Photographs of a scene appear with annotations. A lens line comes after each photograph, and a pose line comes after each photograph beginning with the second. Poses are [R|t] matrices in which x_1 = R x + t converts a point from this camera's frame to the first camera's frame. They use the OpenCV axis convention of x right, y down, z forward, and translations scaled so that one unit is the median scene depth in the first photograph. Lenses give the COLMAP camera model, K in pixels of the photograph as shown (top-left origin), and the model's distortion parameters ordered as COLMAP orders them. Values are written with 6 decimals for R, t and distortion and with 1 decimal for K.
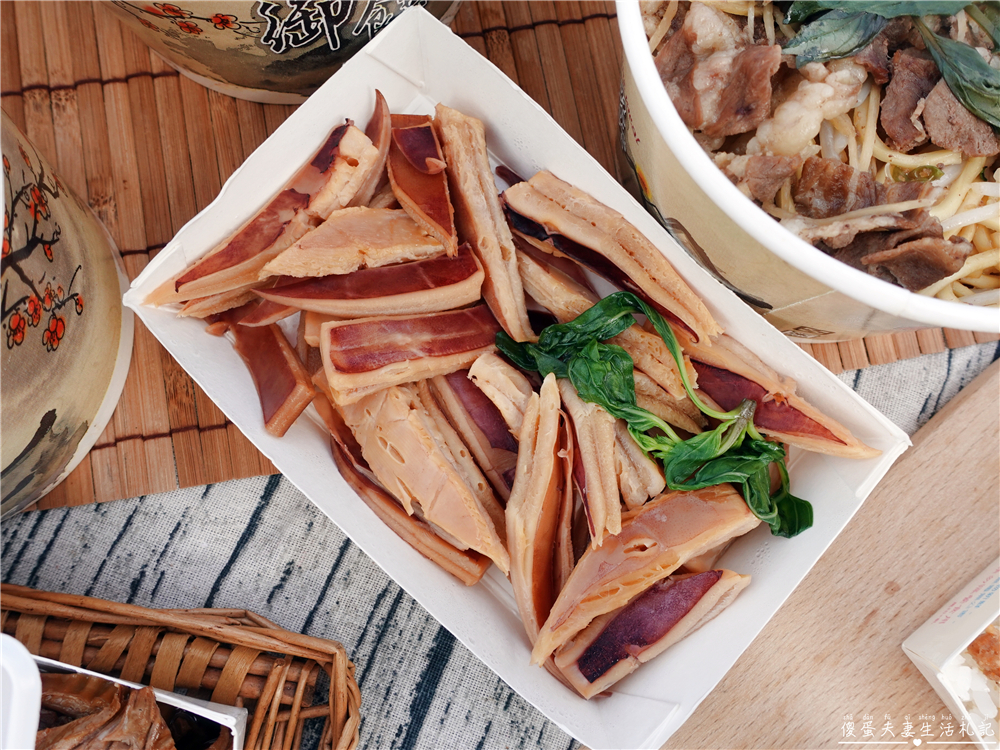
lens RADIAL K [[711.0, 0, 500.0], [0, 711.0, 375.0], [0, 0, 1]] dist [0.000458, -0.008265]
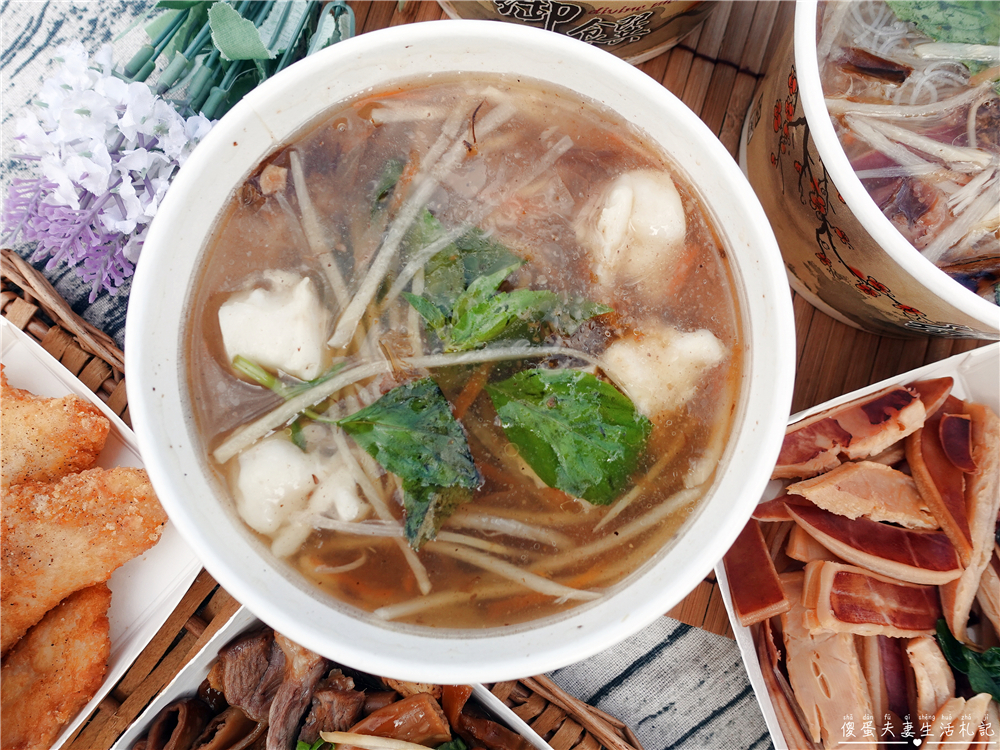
lens RADIAL K [[718.3, 0, 498.3], [0, 718.3, 363.5], [0, 0, 1]] dist [0.001505, -0.001587]
pose [[0.884590, 0.462379, -0.060874, -0.756357], [-0.458680, 0.886167, 0.065727, -0.177672], [0.084335, -0.030220, 0.995979, -0.172118]]
